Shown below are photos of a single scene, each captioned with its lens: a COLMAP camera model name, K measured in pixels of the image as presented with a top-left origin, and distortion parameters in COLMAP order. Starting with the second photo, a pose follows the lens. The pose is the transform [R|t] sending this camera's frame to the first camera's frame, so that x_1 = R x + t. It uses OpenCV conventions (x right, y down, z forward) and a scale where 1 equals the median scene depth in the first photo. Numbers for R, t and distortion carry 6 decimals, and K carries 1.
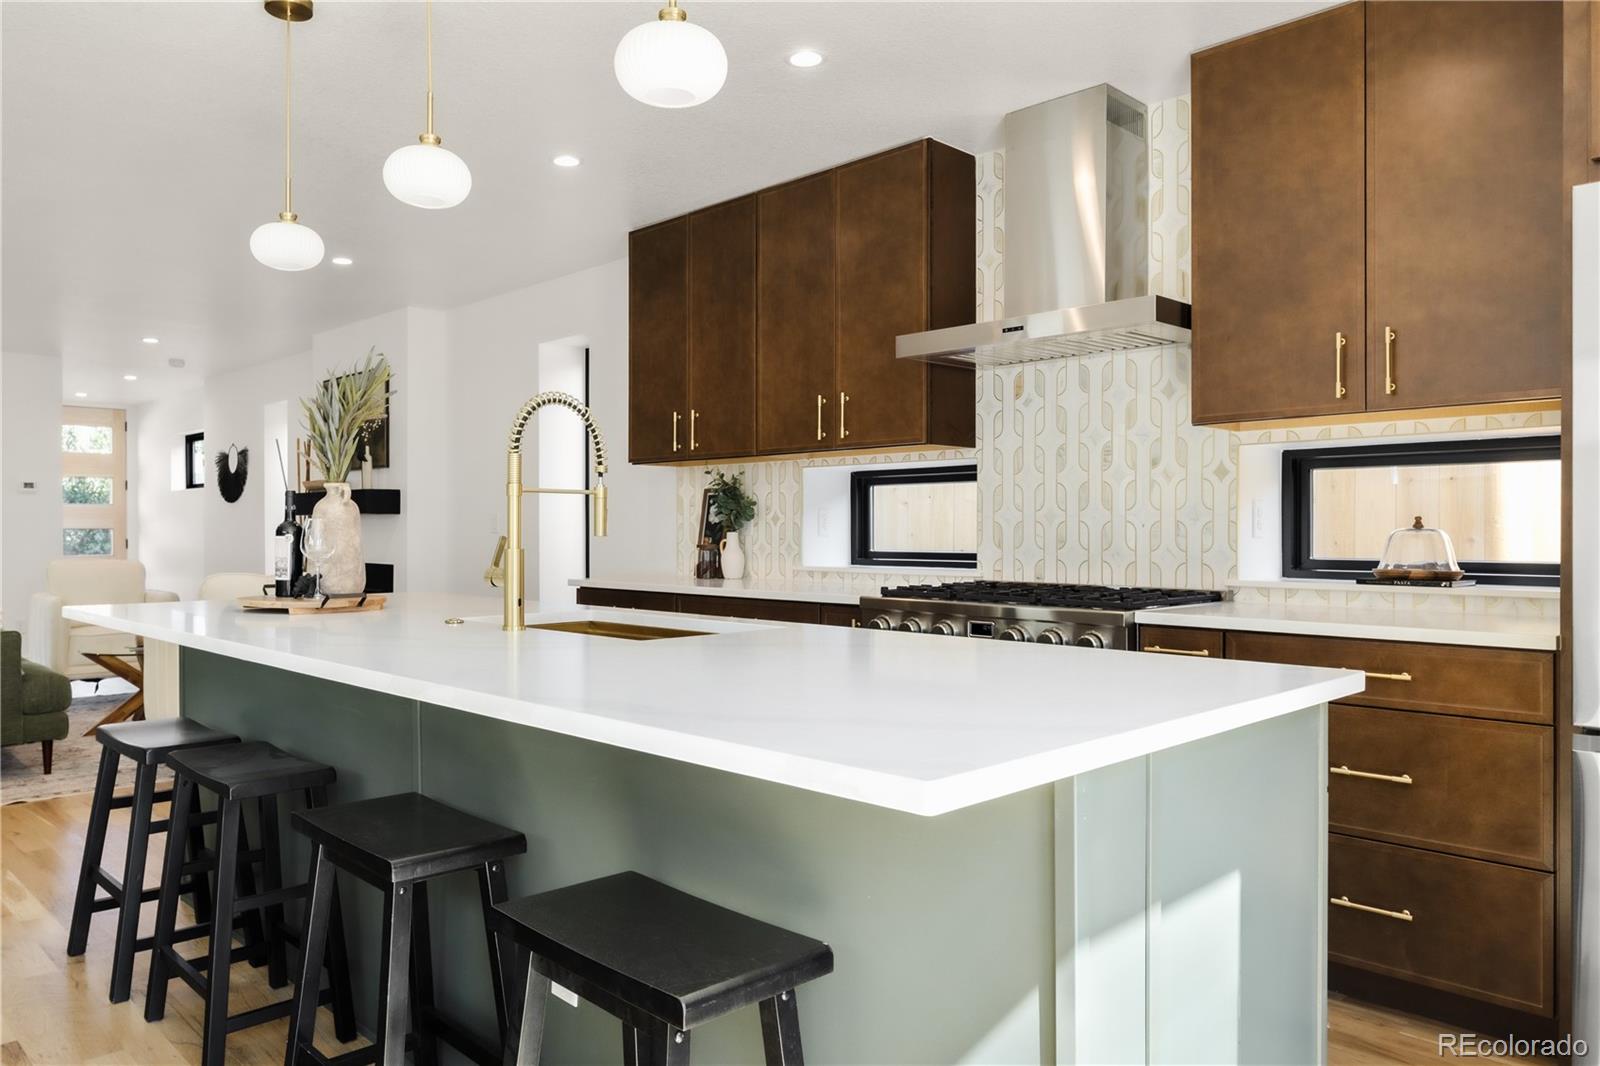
lens RADIAL K [[1179.9, 0, 657.7], [0, 1179.9, 533.9], [0, 0, 1]] dist [0.020636, 0.002016]
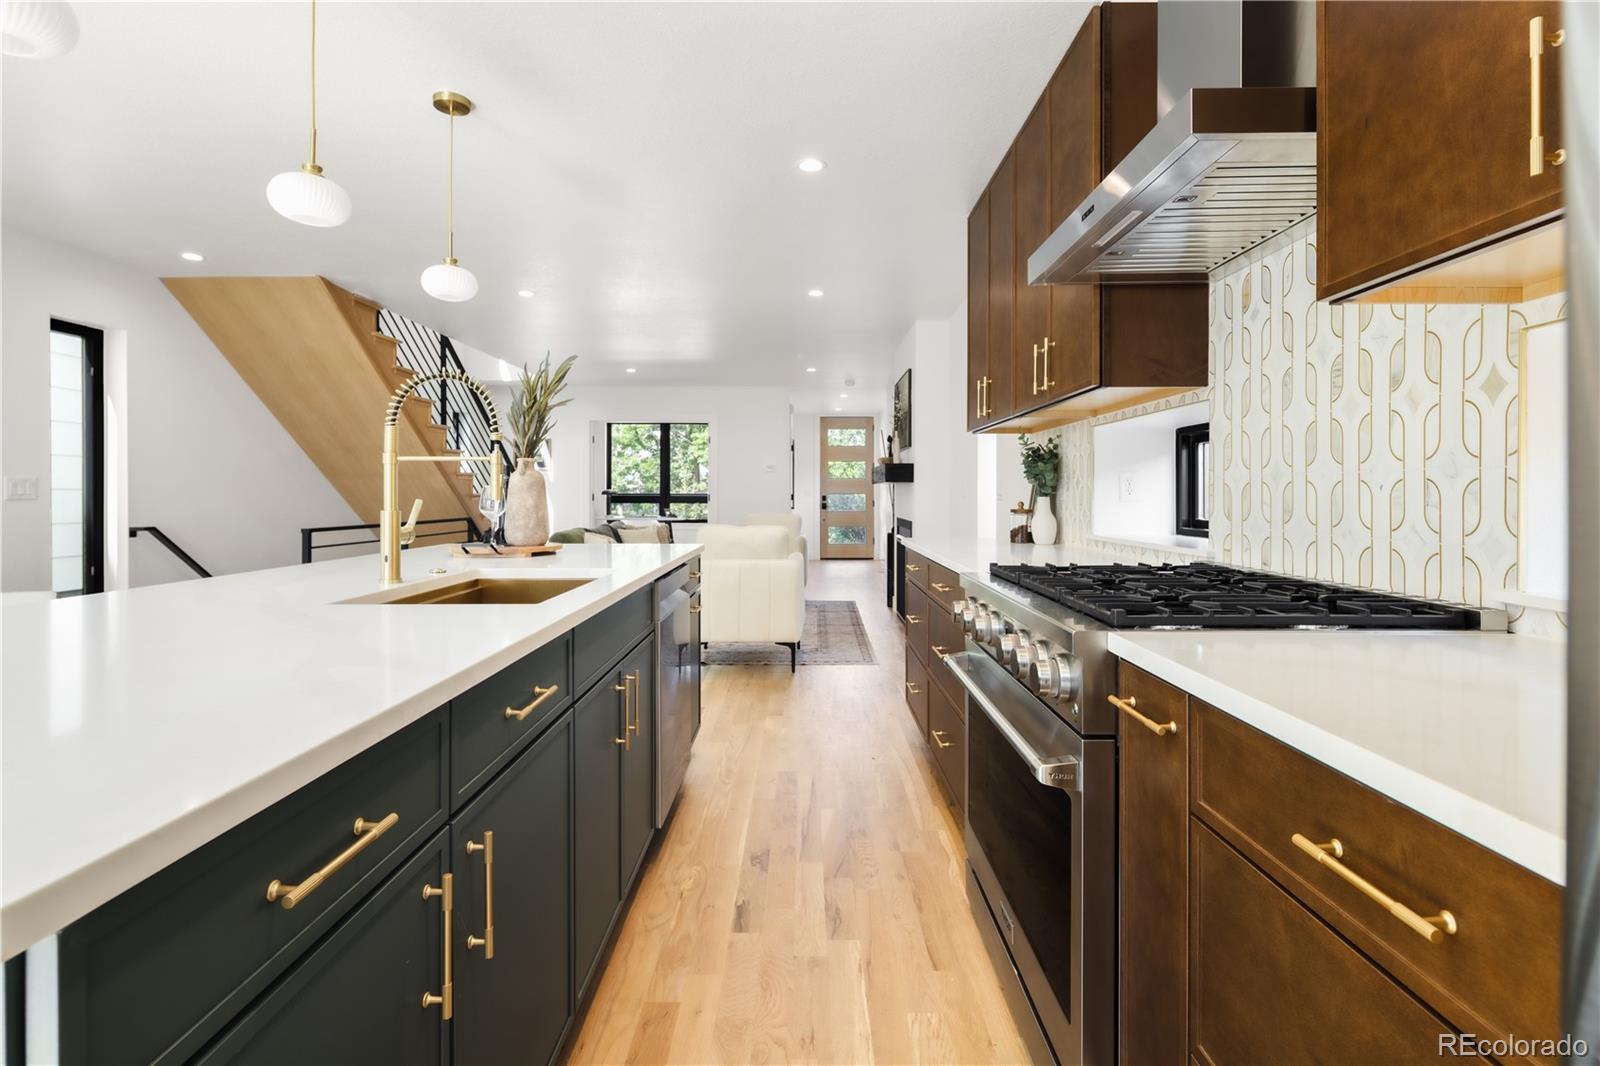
lens RADIAL K [[779.3, 0, 753.8], [0, 779.3, 494.9], [0, 0, 1]] dist [0.001473, 0.000458]
pose [[0.733056, 0.000064, -0.680168, 0.445907], [-0.001959, 0.999996, -0.002017, -0.001770], [0.680166, 0.002811, 0.733053, 0.491590]]
